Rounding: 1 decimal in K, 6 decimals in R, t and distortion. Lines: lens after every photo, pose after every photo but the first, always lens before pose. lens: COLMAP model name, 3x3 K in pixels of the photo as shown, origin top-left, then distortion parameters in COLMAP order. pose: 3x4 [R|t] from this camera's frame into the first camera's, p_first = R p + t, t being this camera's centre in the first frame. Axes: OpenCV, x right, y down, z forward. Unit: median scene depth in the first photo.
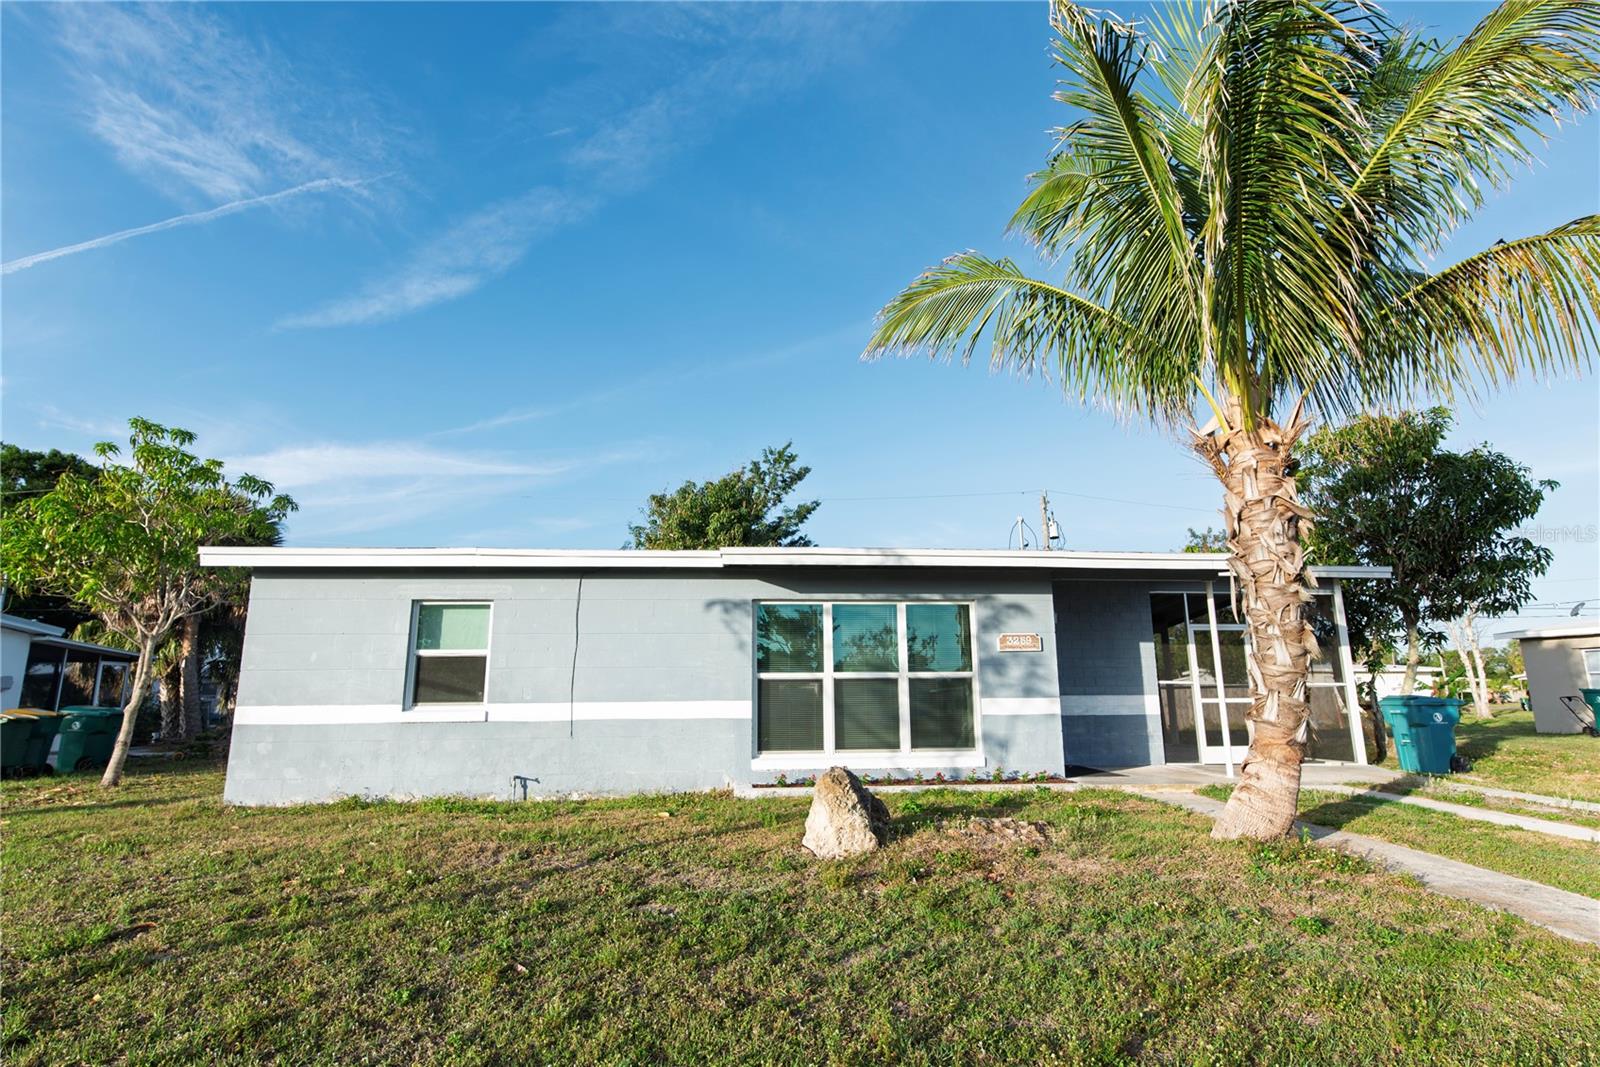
lens RADIAL K [[802.3, 0, 791.7], [0, 802.3, 534.8], [0, 0, 1]] dist [0.001354, 0.000346]
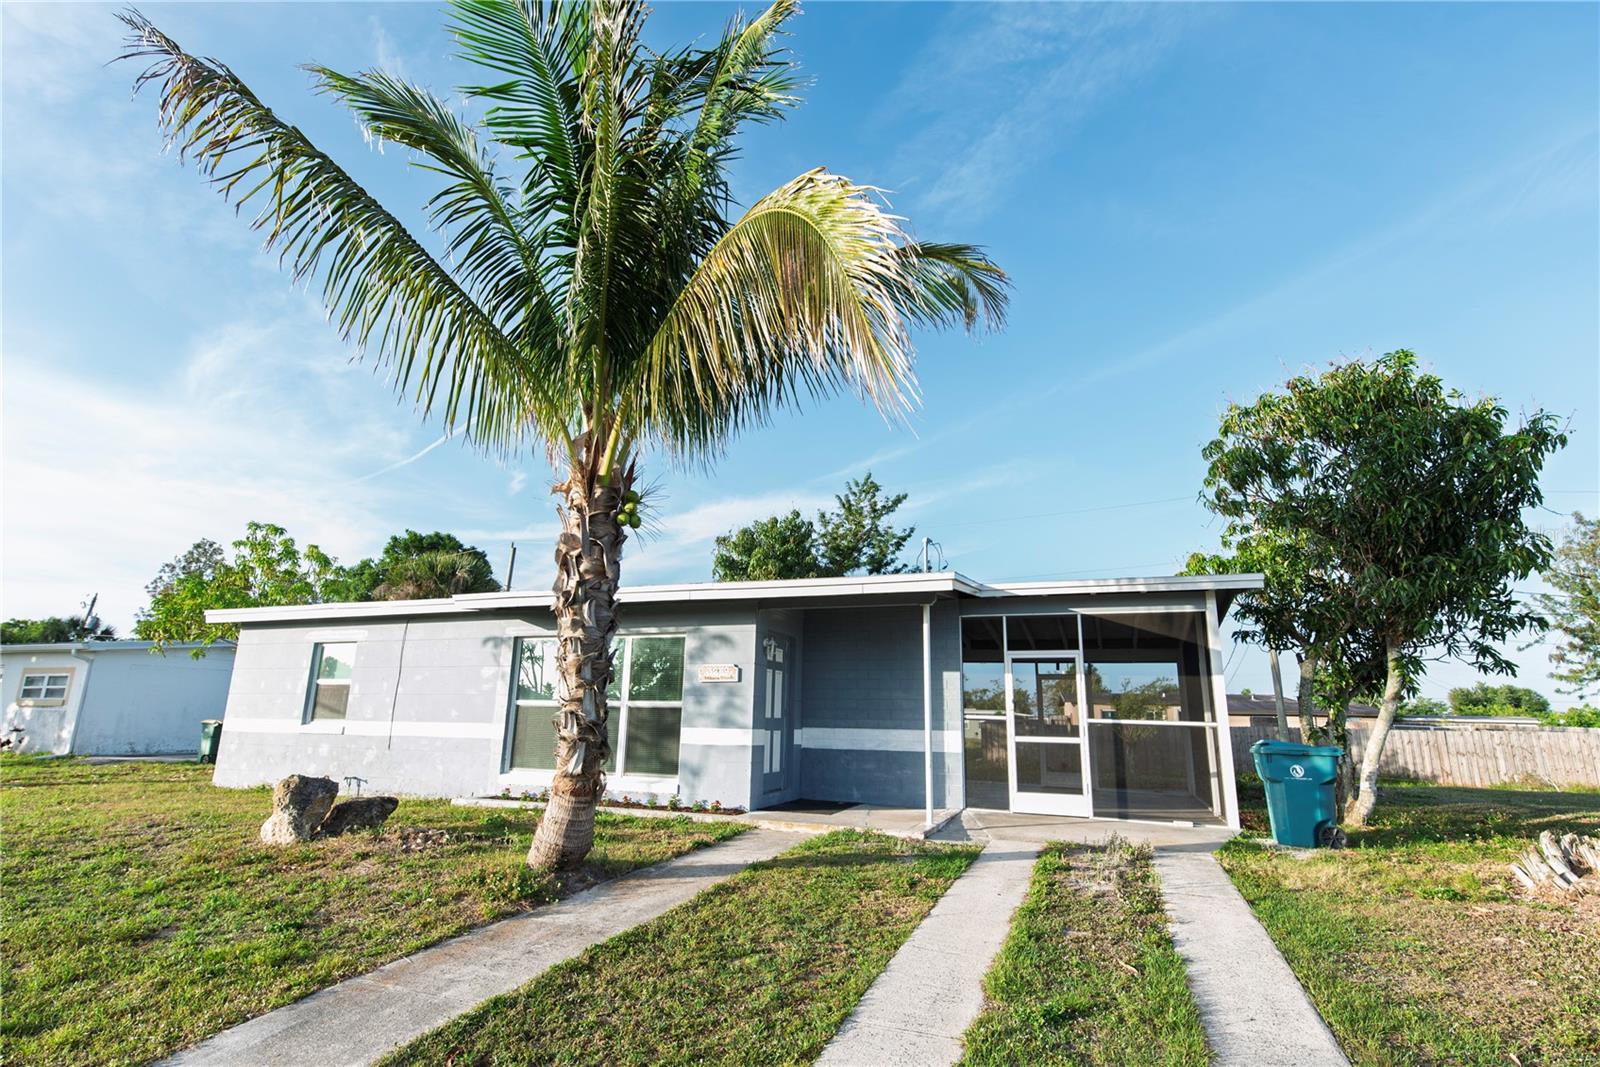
lens RADIAL K [[802.3, 0, 796.6], [0, 802.3, 527.2], [0, 0, 1]] dist [0.001354, 0.000346]
pose [[0.895455, -0.081474, -0.437632, 0.826395], [0.062311, 0.996370, -0.057998, 0.015345], [0.440769, 0.024665, 0.897282, 0.125623]]
